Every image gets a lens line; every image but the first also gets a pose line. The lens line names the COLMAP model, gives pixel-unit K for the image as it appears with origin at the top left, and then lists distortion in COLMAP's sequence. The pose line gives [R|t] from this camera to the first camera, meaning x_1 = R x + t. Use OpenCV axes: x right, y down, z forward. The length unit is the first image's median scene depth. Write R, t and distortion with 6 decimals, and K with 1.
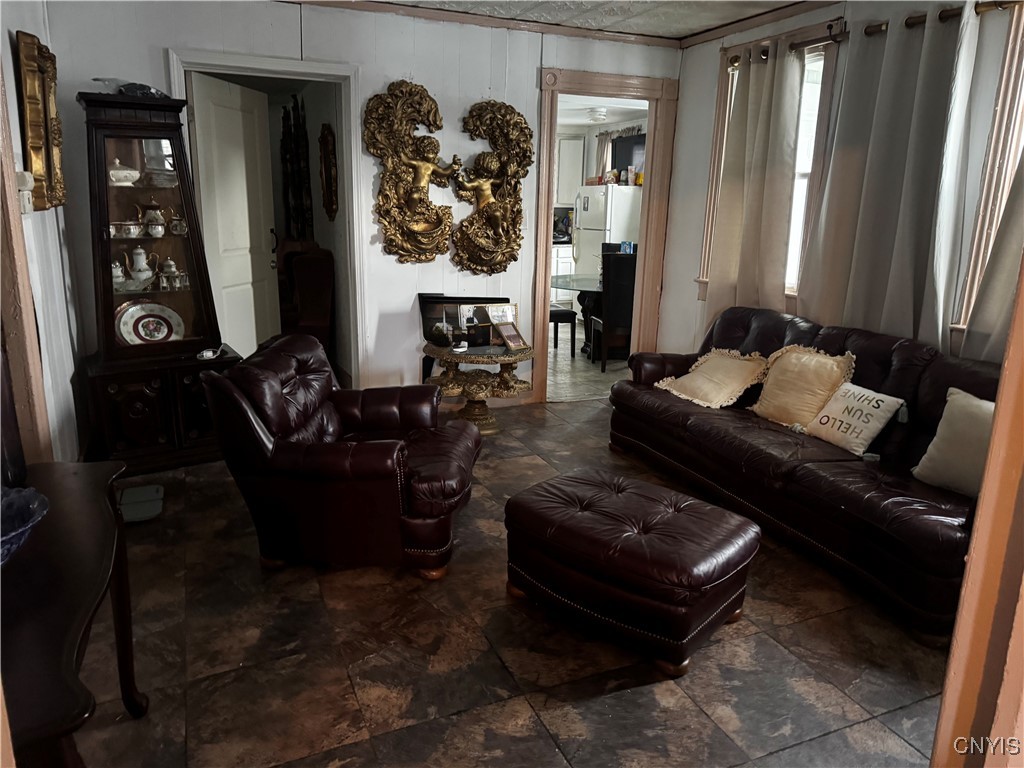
lens RADIAL K [[716.8, 0, 513.1], [0, 716.8, 389.0], [0, 0, 1]] dist [0.031902, -0.040113]
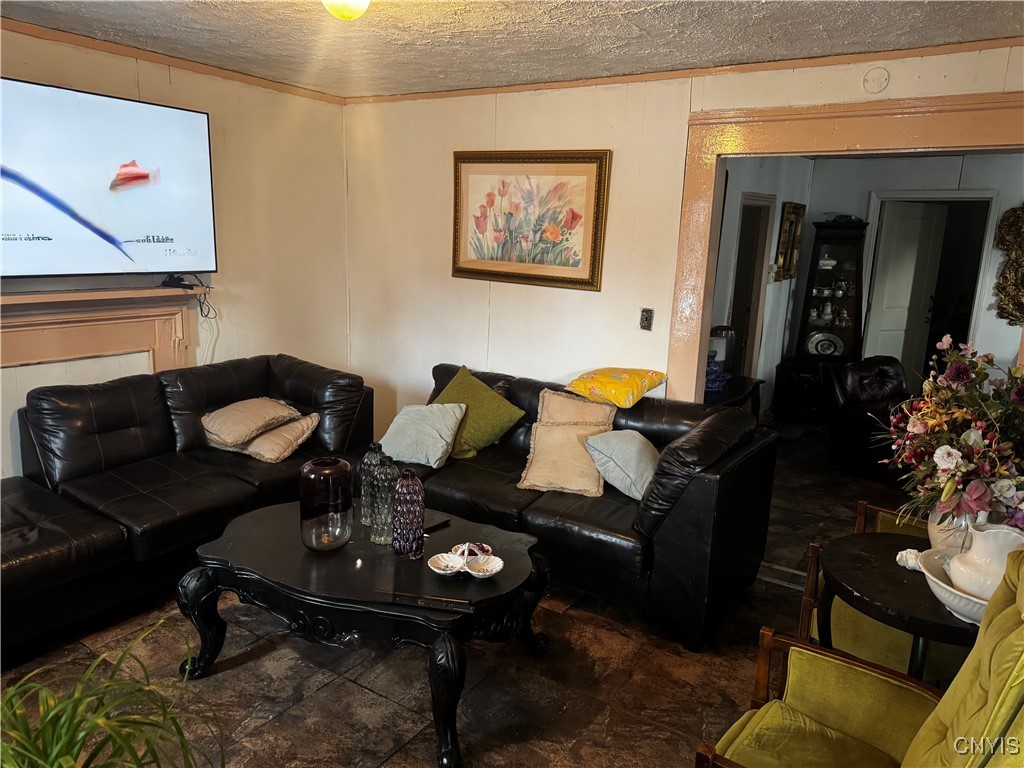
lens RADIAL K [[716.8, 0, 513.8], [0, 716.8, 386.7], [0, 0, 1]] dist [0.031902, -0.040113]
pose [[0.538454, 0.164518, -0.826439, 0.462798], [-0.227499, 0.972719, 0.045414, 0.085406], [0.811364, 0.163561, 0.561192, -0.488296]]
